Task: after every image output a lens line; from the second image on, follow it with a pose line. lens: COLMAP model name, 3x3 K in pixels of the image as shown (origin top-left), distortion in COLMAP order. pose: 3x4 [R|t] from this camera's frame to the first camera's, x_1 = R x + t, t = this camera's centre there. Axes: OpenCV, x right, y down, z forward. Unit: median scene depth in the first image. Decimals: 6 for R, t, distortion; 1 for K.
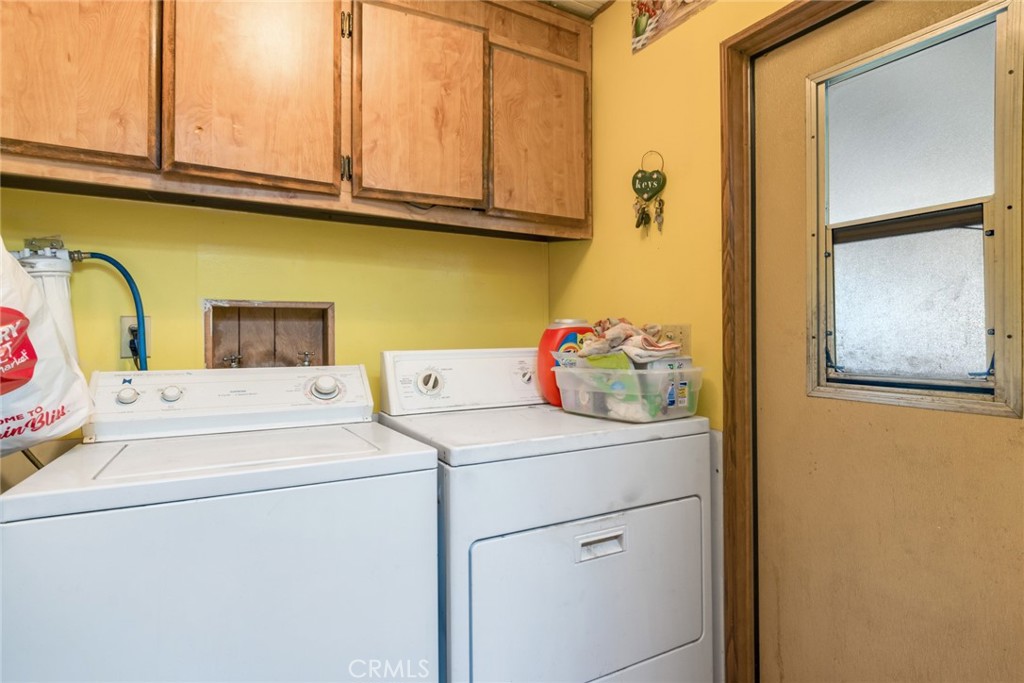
lens RADIAL K [[537.5, 0, 516.0], [0, 537.5, 333.0], [0, 0, 1]] dist [-0.003074, -0.000132]
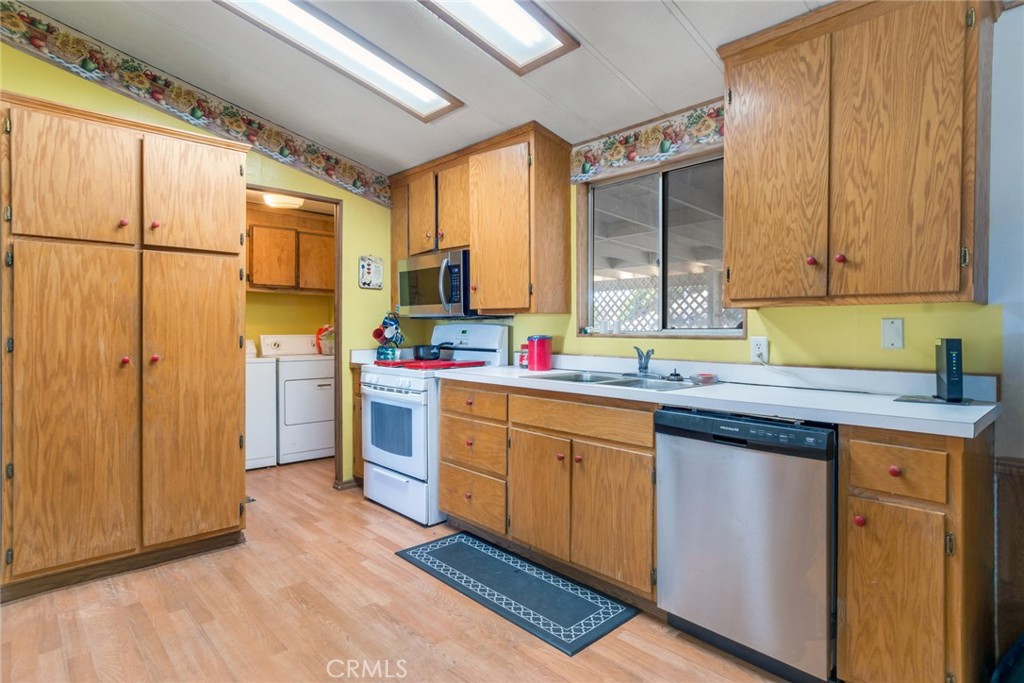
lens RADIAL K [[526.3, 0, 521.3], [0, 526.3, 337.8], [0, 0, 1]] dist [0.001937, -0.005331]
pose [[0.971634, 0.002439, 0.236478, 0.492154], [-0.005531, 0.999908, 0.012414, 0.004488], [-0.236426, -0.013369, 0.971558, -2.272195]]
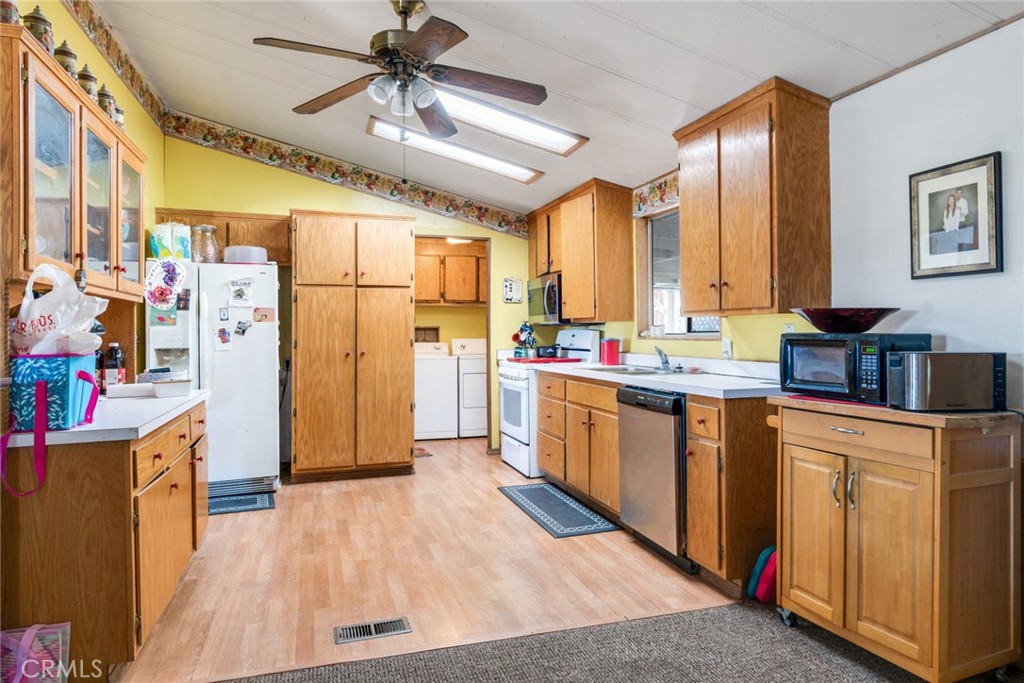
lens RADIAL K [[526.3, 0, 505.8], [0, 526.3, 334.5], [0, 0, 1]] dist [0.001937, -0.005331]
pose [[0.984153, -0.000680, -0.177320, 0.845733], [0.000636, 1.000000, -0.000305, 0.003220], [0.177320, 0.000188, 0.984153, -2.772515]]
